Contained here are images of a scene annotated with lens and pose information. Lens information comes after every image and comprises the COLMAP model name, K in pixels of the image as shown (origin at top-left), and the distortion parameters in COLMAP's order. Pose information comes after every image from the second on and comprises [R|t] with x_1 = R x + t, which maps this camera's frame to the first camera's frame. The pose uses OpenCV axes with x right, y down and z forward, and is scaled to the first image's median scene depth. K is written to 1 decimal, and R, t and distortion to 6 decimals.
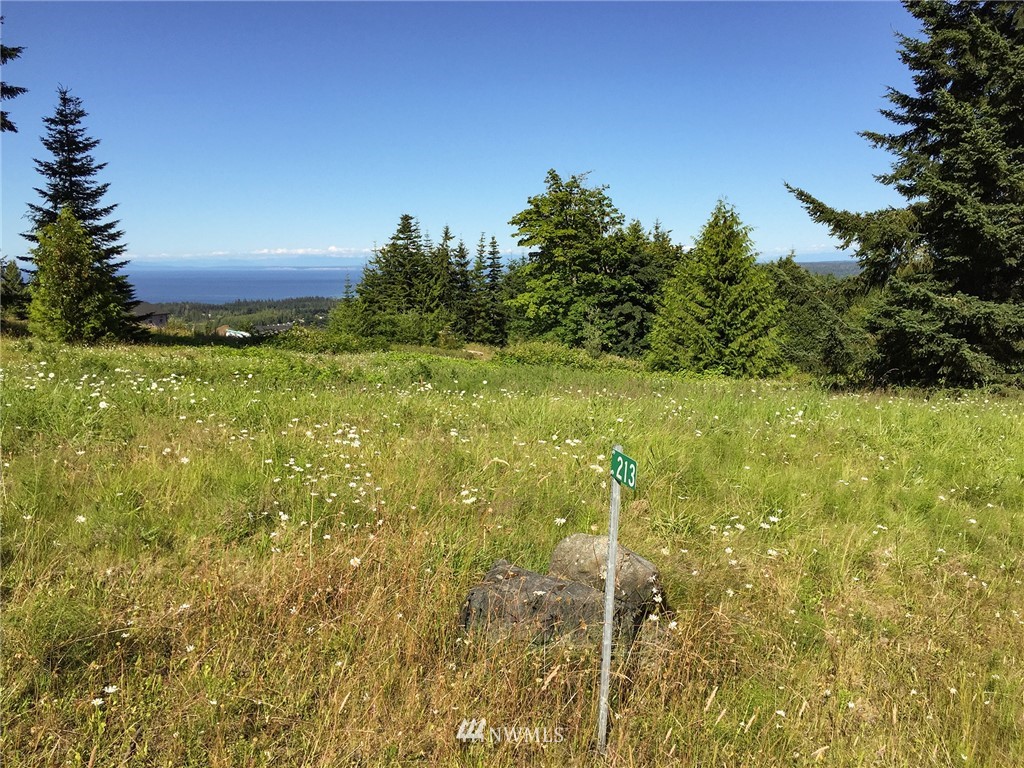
lens RADIAL K [[884.1, 0, 506.1], [0, 884.1, 377.7], [0, 0, 1]] dist [0.078471, -0.039190]
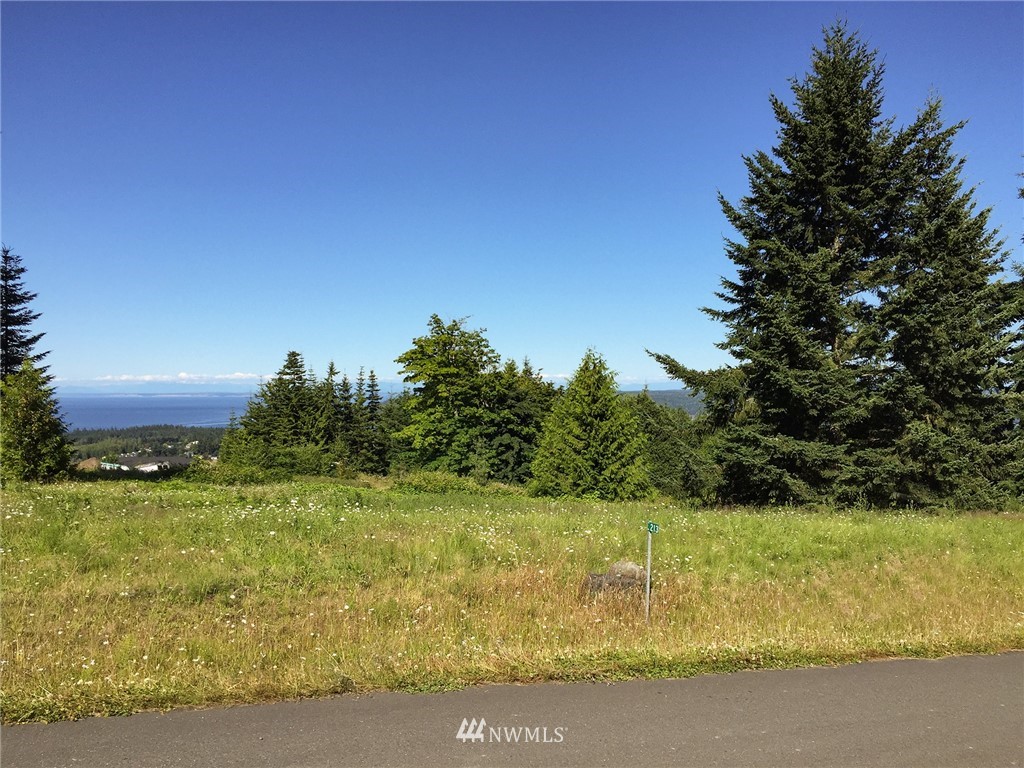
lens RADIAL K [[884.1, 0, 497.1], [0, 884.1, 394.7], [0, 0, 1]] dist [0.078471, -0.039190]
pose [[0.989287, 0.000946, 0.145979, -0.050281], [0.017058, 0.992379, -0.122034, 0.000677], [-0.144982, 0.123217, 0.981732, -0.118836]]
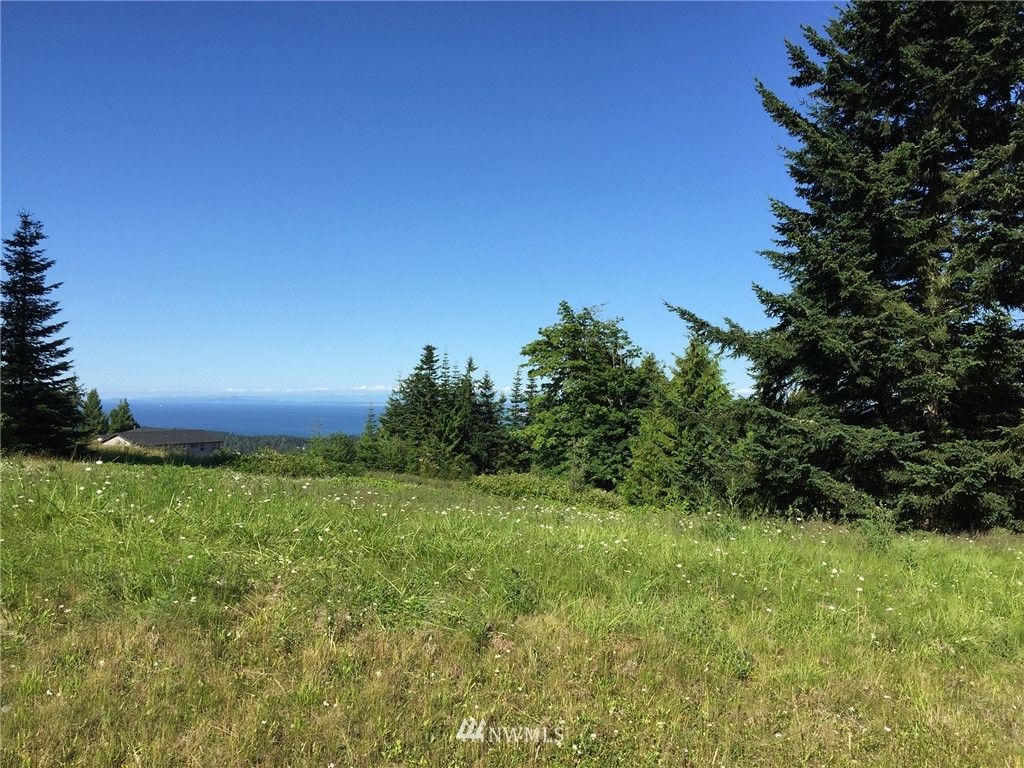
lens RADIAL K [[884.1, 0, 513.1], [0, 884.1, 376.0], [0, 0, 1]] dist [0.078471, -0.039190]
pose [[0.995191, 0.017910, -0.096307, 0.145647], [-0.032910, 0.987129, -0.156503, 0.008360], [0.092264, 0.158920, 0.982971, 0.050033]]
